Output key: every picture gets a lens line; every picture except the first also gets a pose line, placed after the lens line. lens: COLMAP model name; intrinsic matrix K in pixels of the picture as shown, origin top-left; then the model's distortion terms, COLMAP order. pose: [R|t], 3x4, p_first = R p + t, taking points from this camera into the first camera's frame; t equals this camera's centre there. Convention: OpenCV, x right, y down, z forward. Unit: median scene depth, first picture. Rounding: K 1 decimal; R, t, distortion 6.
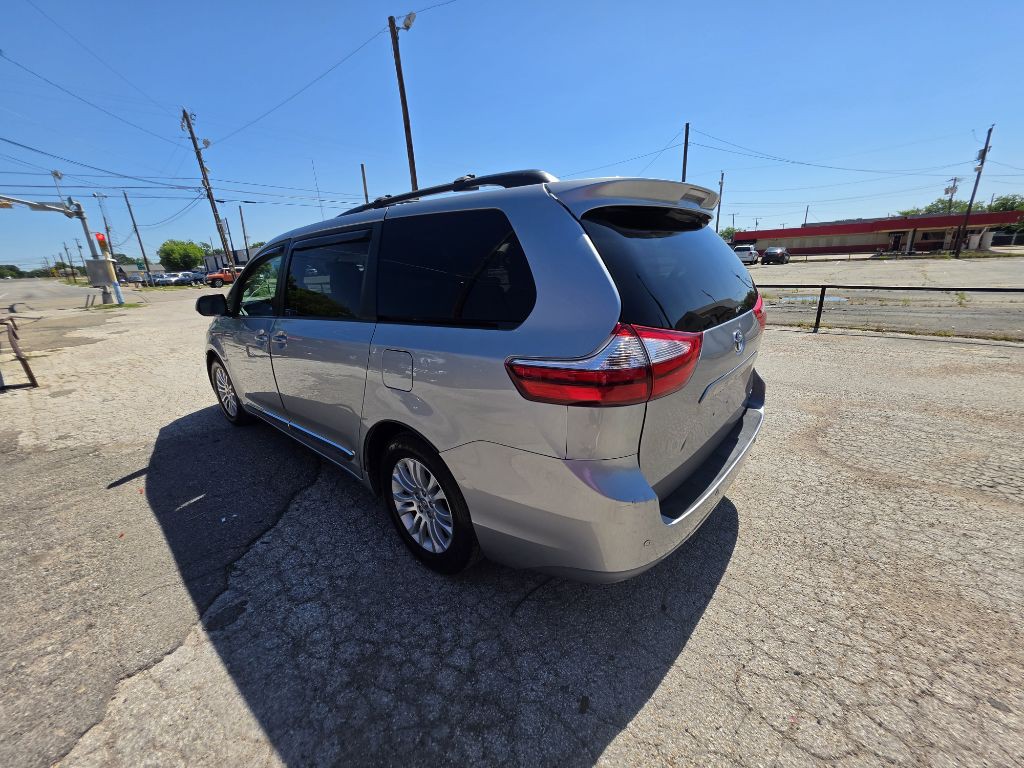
lens RADIAL K [[412.5, 0, 510.6], [0, 412.5, 381.6], [0, 0, 1]] dist [-0.003807, 0.001203]
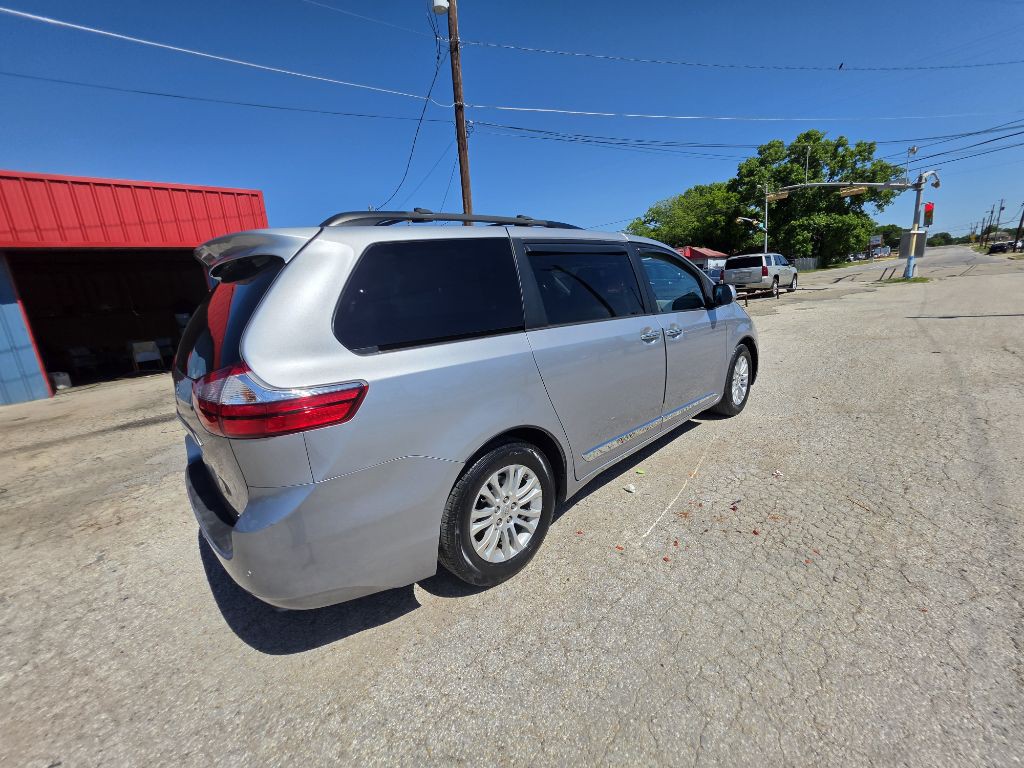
lens RADIAL K [[411.1, 0, 510.5], [0, 411.1, 382.4], [0, 0, 1]] dist [-0.003055, 0.000702]
pose [[-0.091808, 0.271425, -0.958071, 1.282716], [-0.191496, 0.939363, 0.284476, -0.511409], [0.977190, 0.209584, -0.034264, 1.620432]]
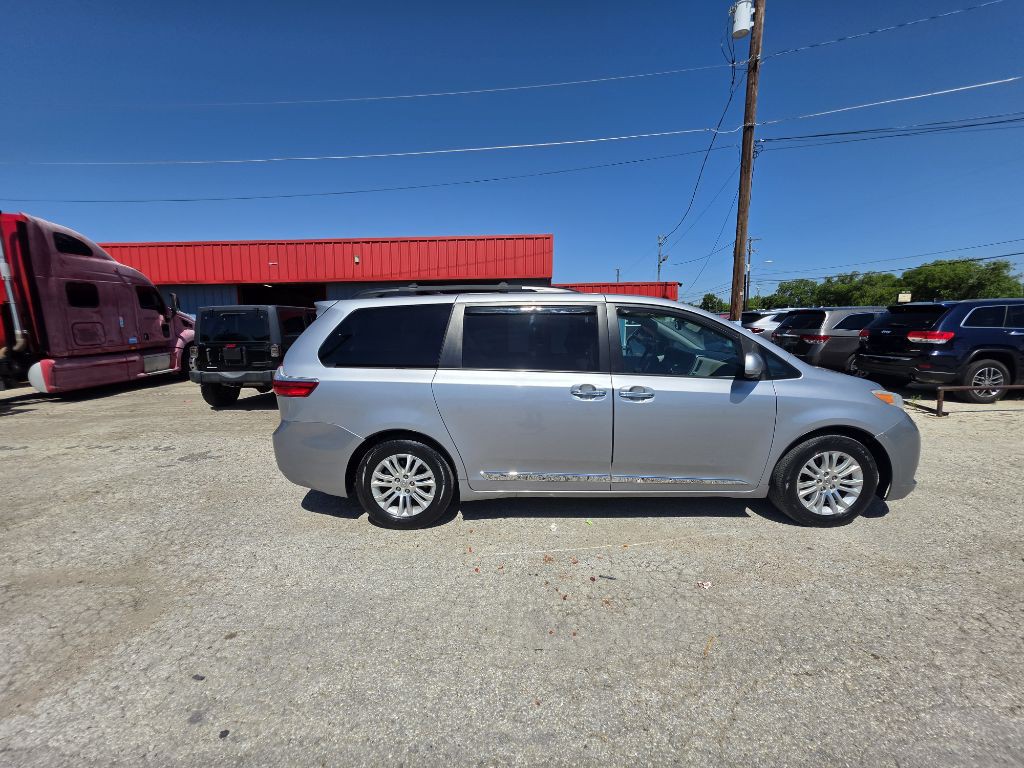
lens RADIAL K [[411.1, 0, 510.5], [0, 411.1, 382.4], [0, 0, 1]] dist [-0.003055, 0.000702]
pose [[-0.759628, 0.144704, -0.634055, 1.016086], [-0.137810, 0.916979, 0.374376, -0.888327], [0.635589, 0.371766, -0.676622, 2.764474]]
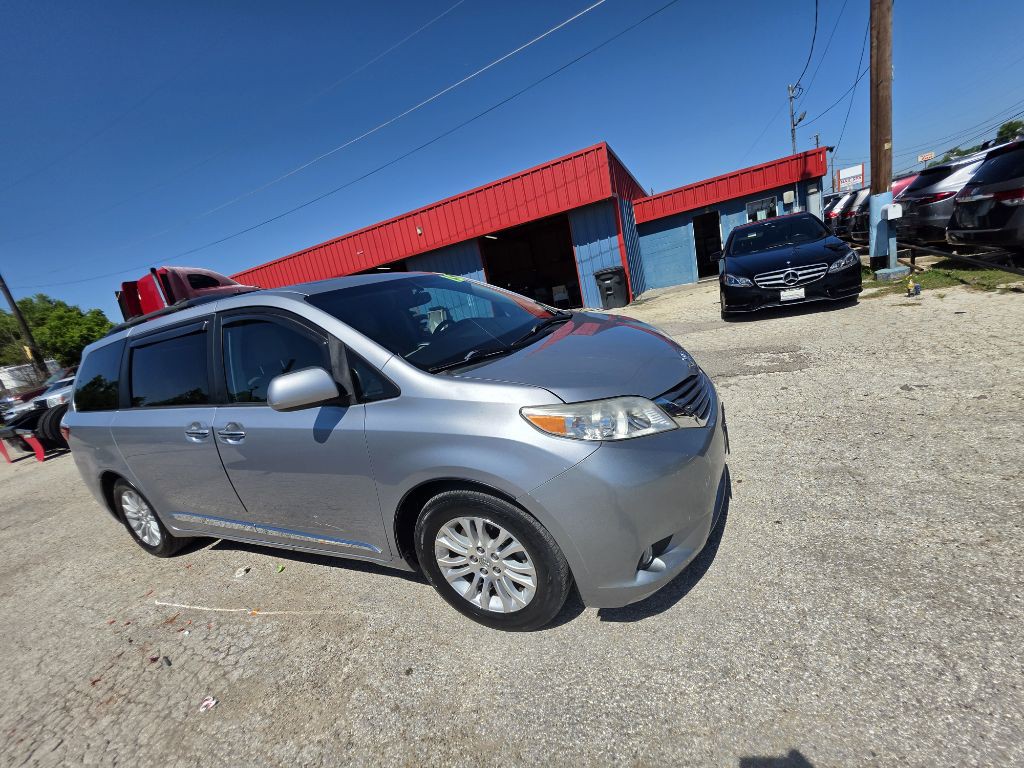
lens RADIAL K [[412.5, 0, 510.6], [0, 412.5, 381.6], [0, 0, 1]] dist [-0.003807, 0.001203]
pose [[-0.924483, 0.311061, -0.220391, -0.692065], [0.166629, 0.849681, 0.500278, -0.918319], [0.342879, 0.425775, -0.837347, 3.208060]]
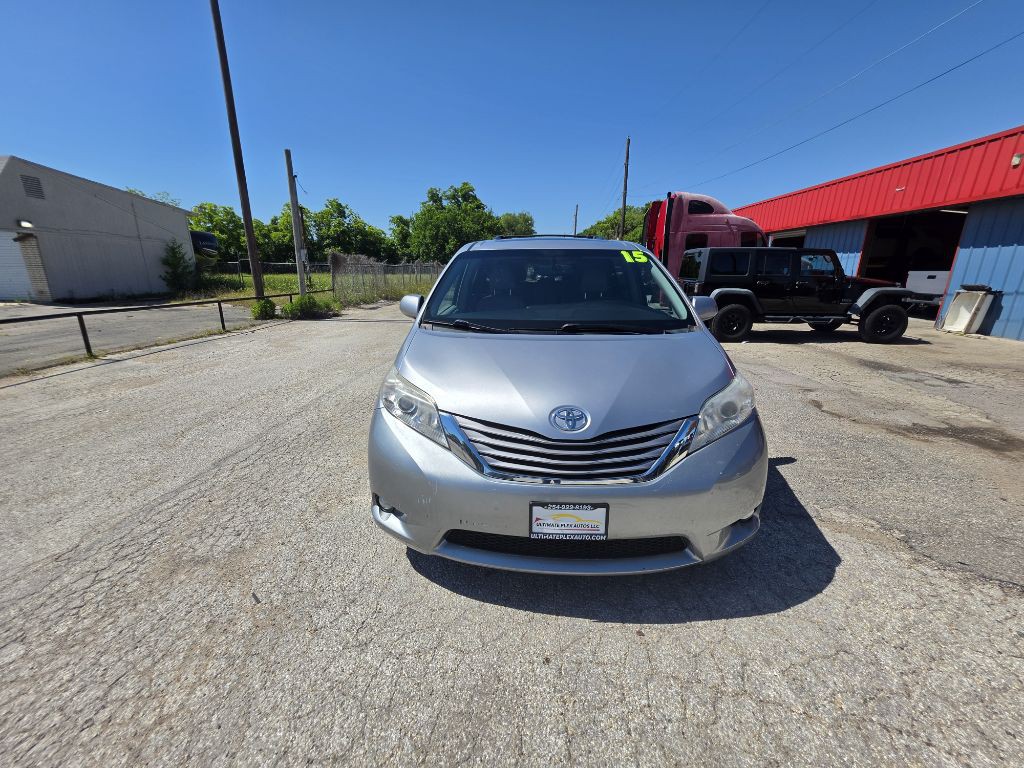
lens RADIAL K [[409.1, 0, 508.0], [0, 409.1, 385.4], [0, 0, 1]] dist [-0.003087, -0.000161]
pose [[-0.624739, -0.175796, 0.760787, -1.867591], [0.243758, 0.881725, 0.403909, -0.802033], [-0.741811, 0.437786, -0.507996, 2.952954]]
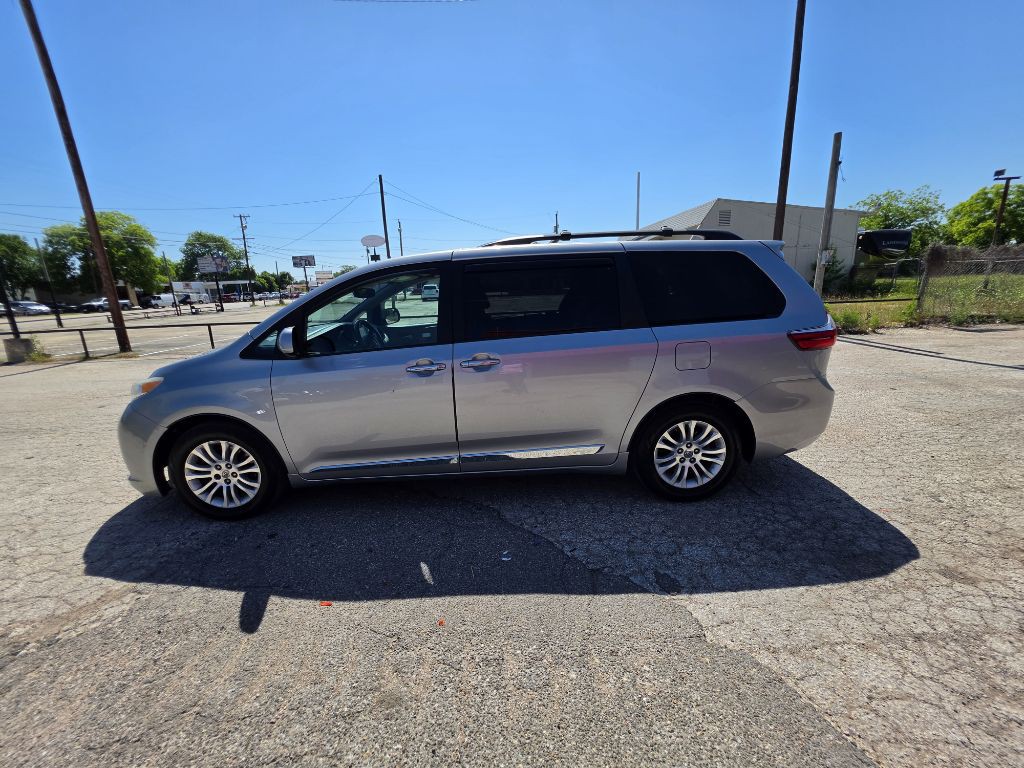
lens RADIAL K [[412.5, 0, 510.6], [0, 412.5, 381.6], [0, 0, 1]] dist [-0.003807, 0.001203]
pose [[0.733597, -0.142564, 0.664463, -1.501881], [0.199416, 0.979865, -0.009929, -0.045178], [-0.649668, 0.139789, 0.747255, 0.311324]]
